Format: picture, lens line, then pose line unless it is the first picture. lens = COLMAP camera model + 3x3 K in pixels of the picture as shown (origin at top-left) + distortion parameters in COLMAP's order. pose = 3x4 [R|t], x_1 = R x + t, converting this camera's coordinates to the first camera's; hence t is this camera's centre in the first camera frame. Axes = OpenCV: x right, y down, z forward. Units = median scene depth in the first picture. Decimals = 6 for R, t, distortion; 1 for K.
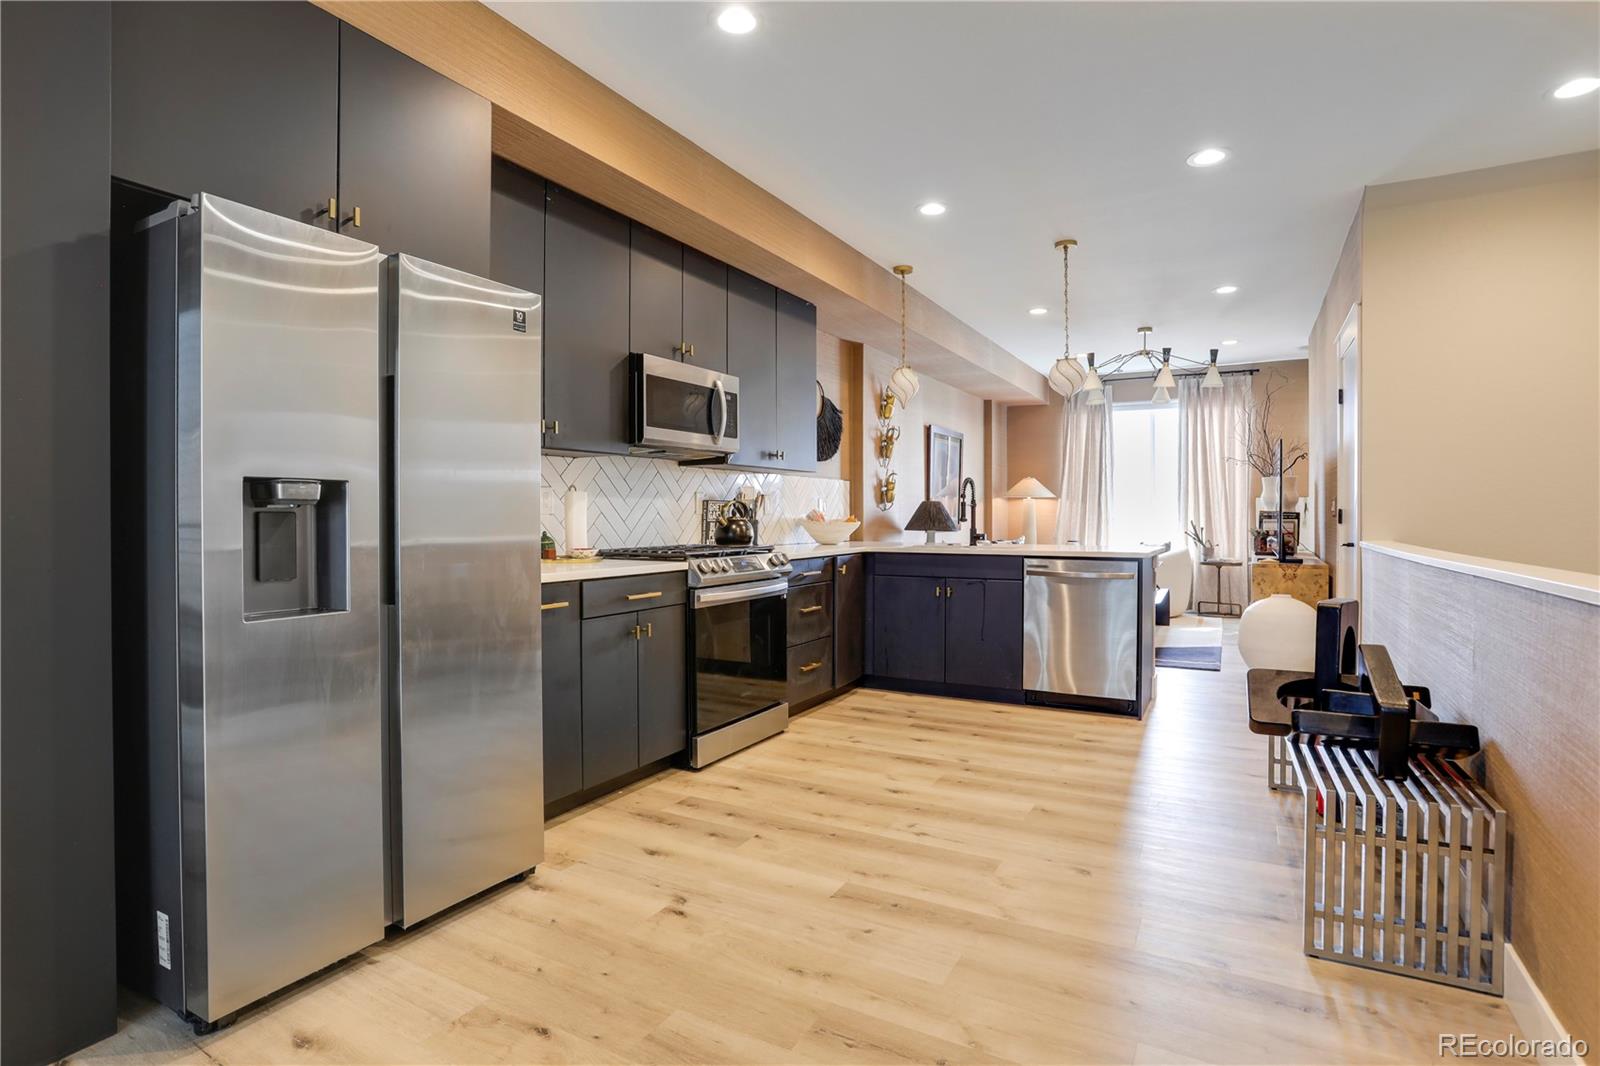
lens RADIAL K [[782.9, 0, 764.4], [0, 782.9, 522.0], [0, 0, 1]] dist [-0.058566, 0.031955]
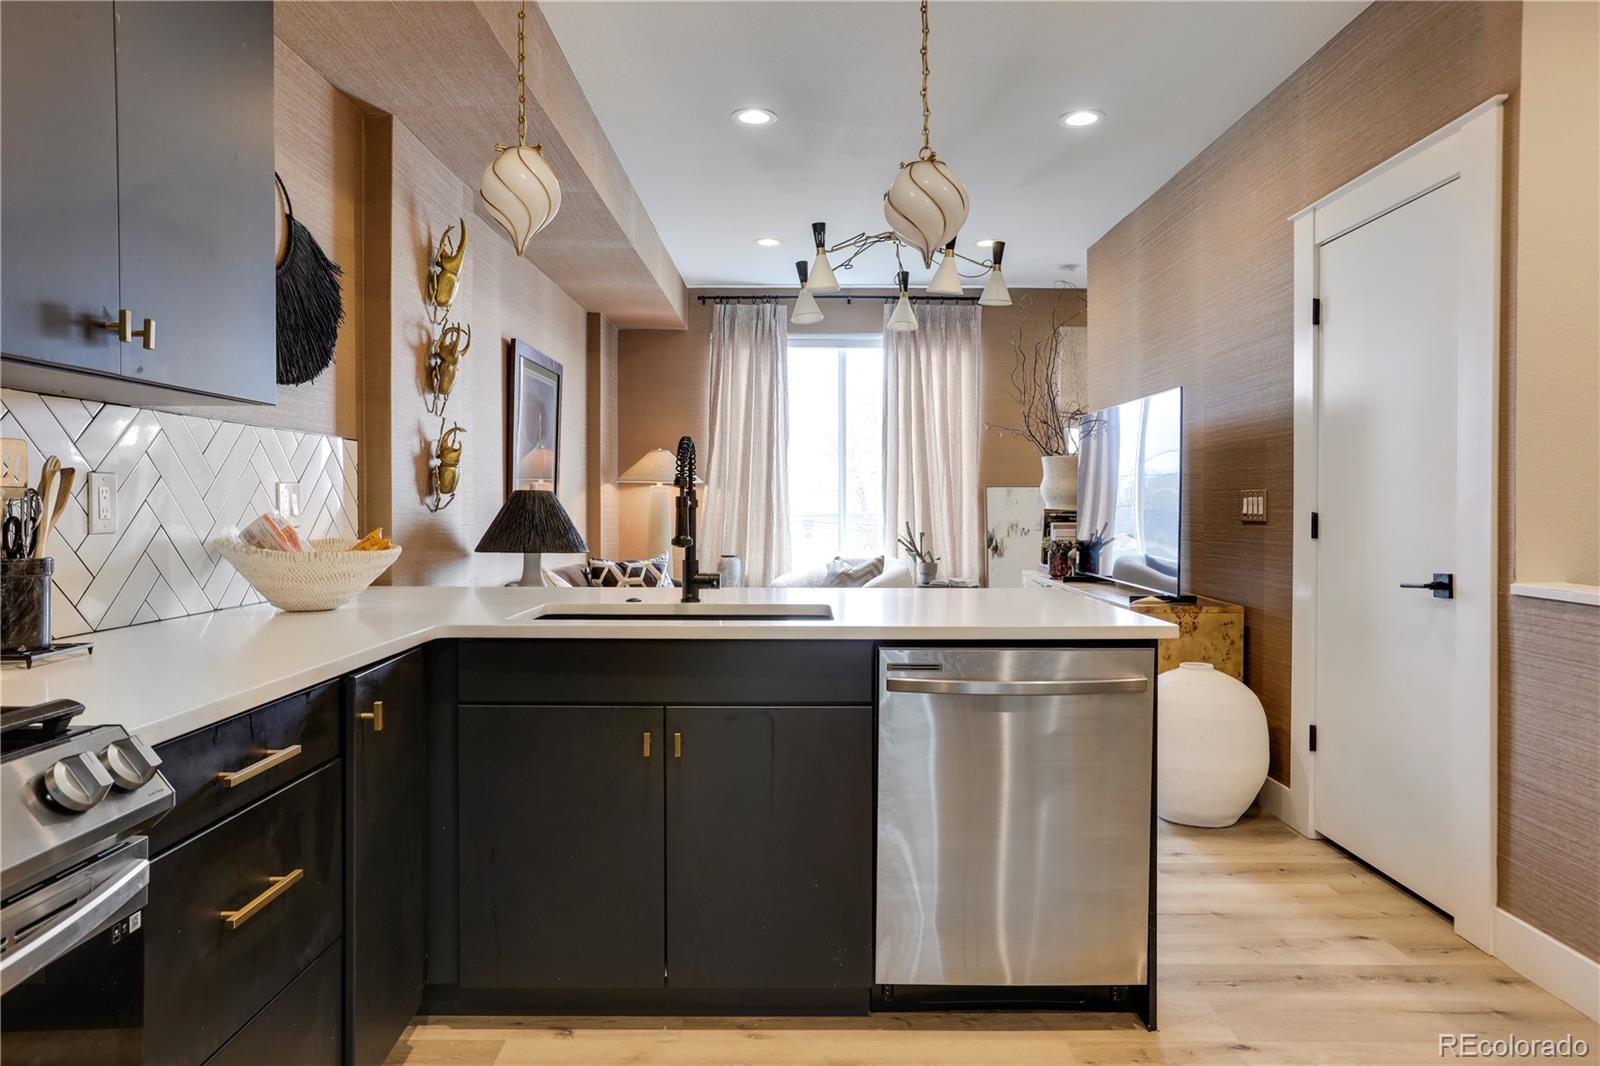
lens RADIAL K [[998.3, 0, 756.7], [0, 998.3, 515.3], [0, 0, 1]] dist [-0.027054, 0.001456]
pose [[0.862106, -0.004926, 0.506704, 0.030259], [0.003096, 0.999985, 0.004453, -0.018450], [-0.506719, -0.002270, 0.862109, 0.543169]]
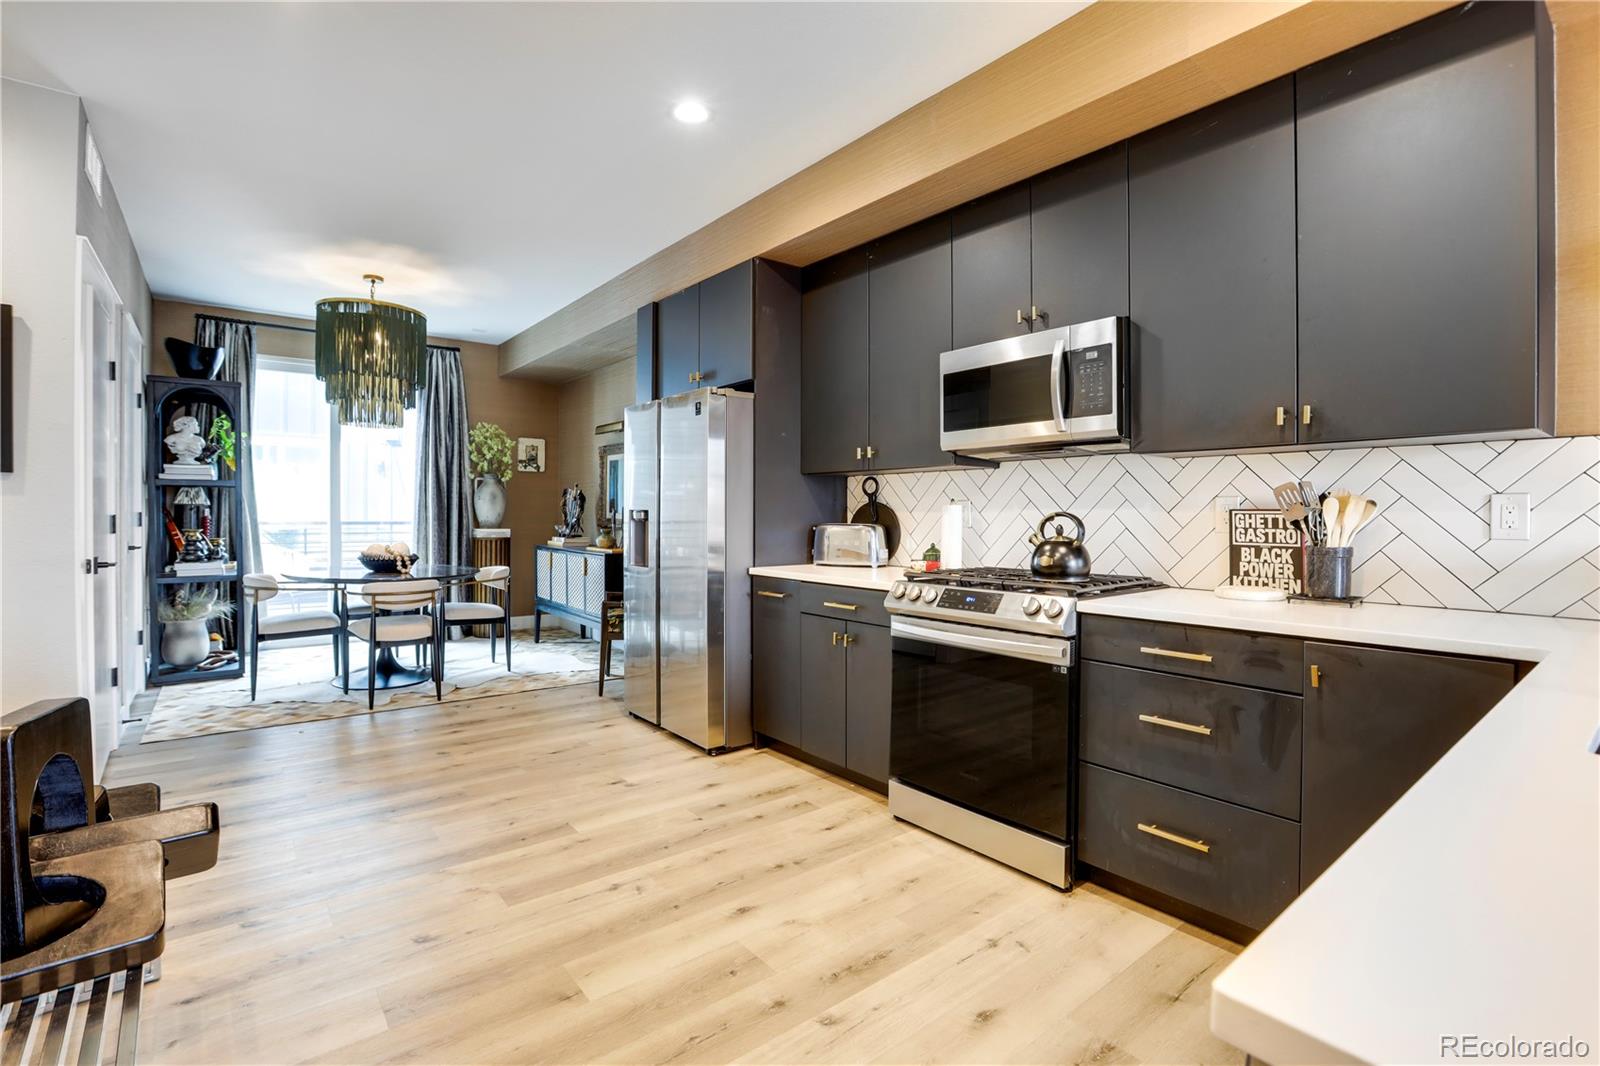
lens RADIAL K [[747.9, 0, 814.0], [0, 747.9, 515.5], [0, 0, 1]] dist [-0.050478, 0.026993]
pose [[-0.318330, 0.002036, -0.947978, 0.517201], [-0.010210, 0.999932, 0.005576, -0.021556], [0.947925, 0.011453, -0.318288, 0.819536]]
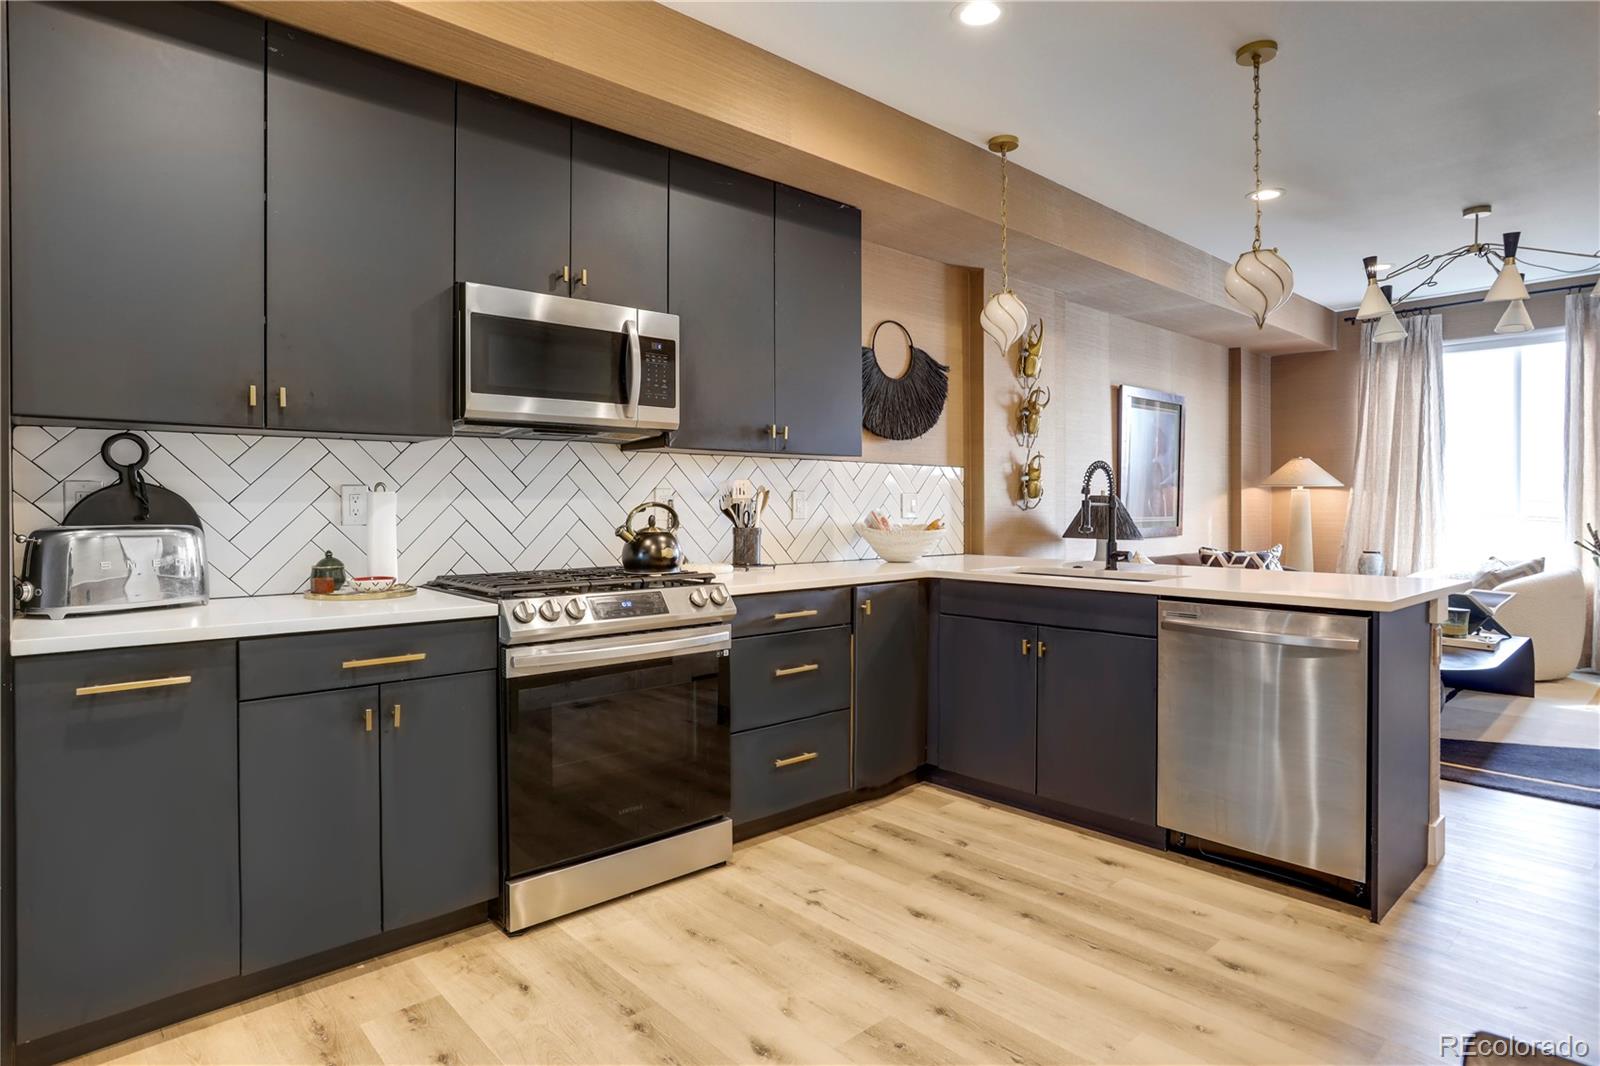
lens RADIAL K [[853.4, 0, 798.8], [0, 853.4, 511.0], [0, 0, 1]] dist [-0.055757, 0.044665]
pose [[0.957916, 0.001375, -0.287044, 0.230402], [-0.001595, 0.999999, -0.000532, -0.016548], [0.287043, 0.000967, 0.957917, 0.288663]]
